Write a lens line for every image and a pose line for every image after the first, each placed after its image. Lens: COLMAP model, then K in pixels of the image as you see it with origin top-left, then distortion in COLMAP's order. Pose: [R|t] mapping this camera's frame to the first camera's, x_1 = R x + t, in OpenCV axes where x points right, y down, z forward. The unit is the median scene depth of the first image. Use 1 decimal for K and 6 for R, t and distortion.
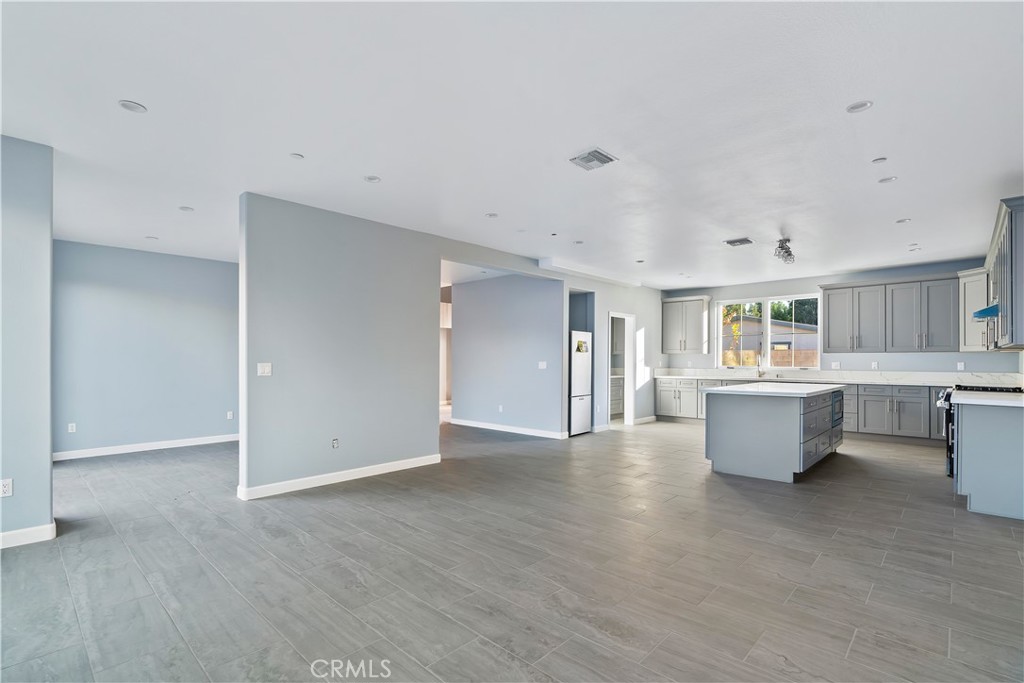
lens RADIAL K [[477.7, 0, 508.0], [0, 477.7, 361.1], [0, 0, 1]] dist [-0.004401, -0.000640]
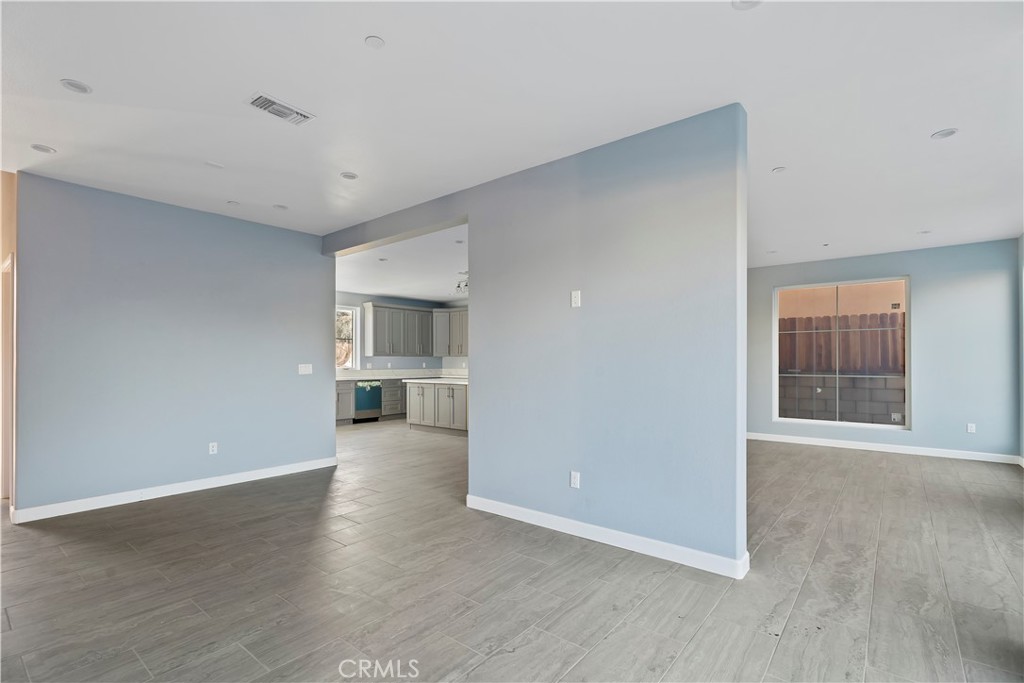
lens RADIAL K [[477.7, 0, 508.0], [0, 477.7, 361.1], [0, 0, 1]] dist [-0.004401, -0.000640]
pose [[-0.077887, 0.000485, 0.996962, -1.554492], [0.003791, 0.999993, -0.000190, -0.004881], [-0.996955, 0.003765, -0.077888, 1.800544]]
